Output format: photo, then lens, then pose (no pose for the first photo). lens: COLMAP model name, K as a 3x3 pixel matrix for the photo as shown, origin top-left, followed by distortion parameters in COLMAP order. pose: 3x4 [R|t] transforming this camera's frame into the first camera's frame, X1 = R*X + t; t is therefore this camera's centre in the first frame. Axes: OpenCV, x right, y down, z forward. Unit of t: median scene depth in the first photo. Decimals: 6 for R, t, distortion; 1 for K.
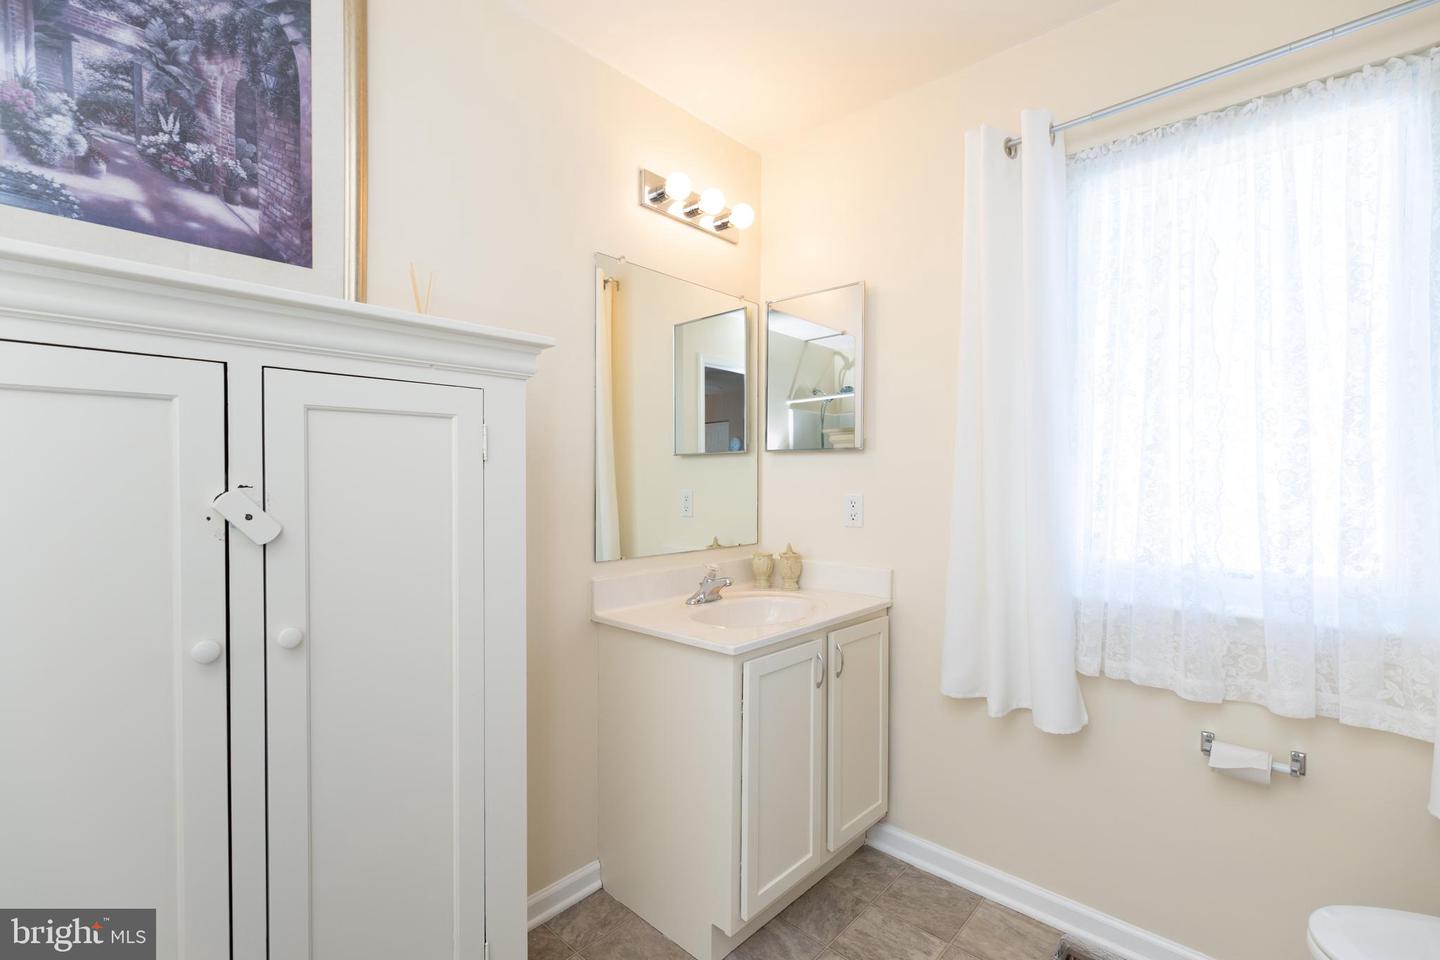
lens RADIAL K [[653.0, 0, 718.2], [0, 653.0, 482.8], [0, 0, 1]] dist [0.008937, -0.000435]
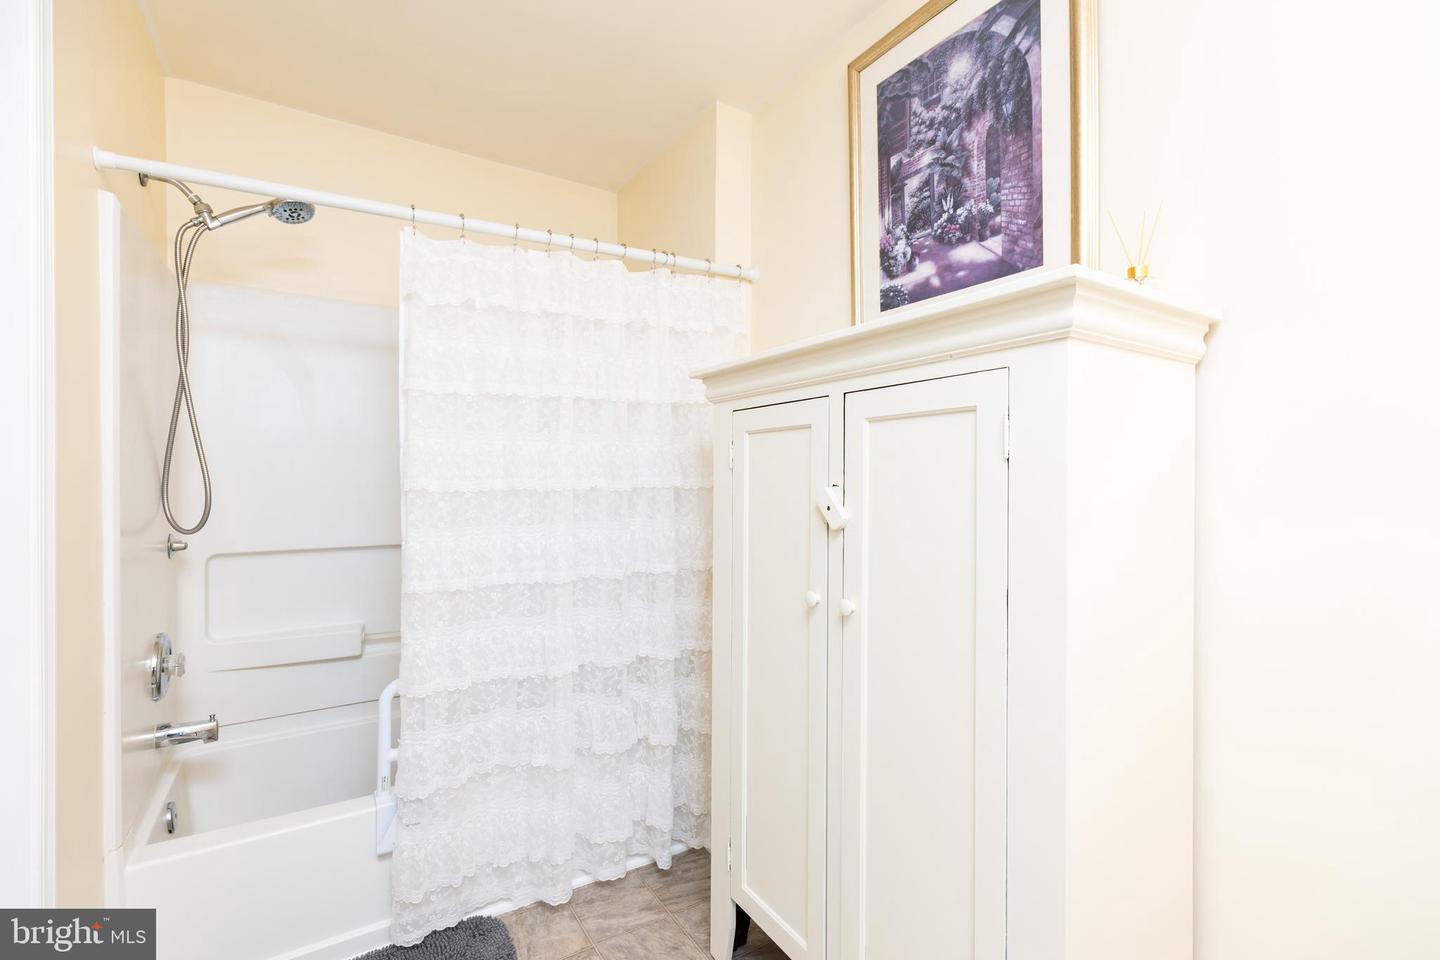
lens RADIAL K [[653.0, 0, 719.7], [0, 653.0, 473.5], [0, 0, 1]] dist [0.008937, -0.000435]
pose [[-0.270390, -0.002773, -0.962747, 0.493525], [-0.008826, 0.999961, -0.000401, -0.014273], [0.962710, 0.008388, -0.270404, 0.888412]]
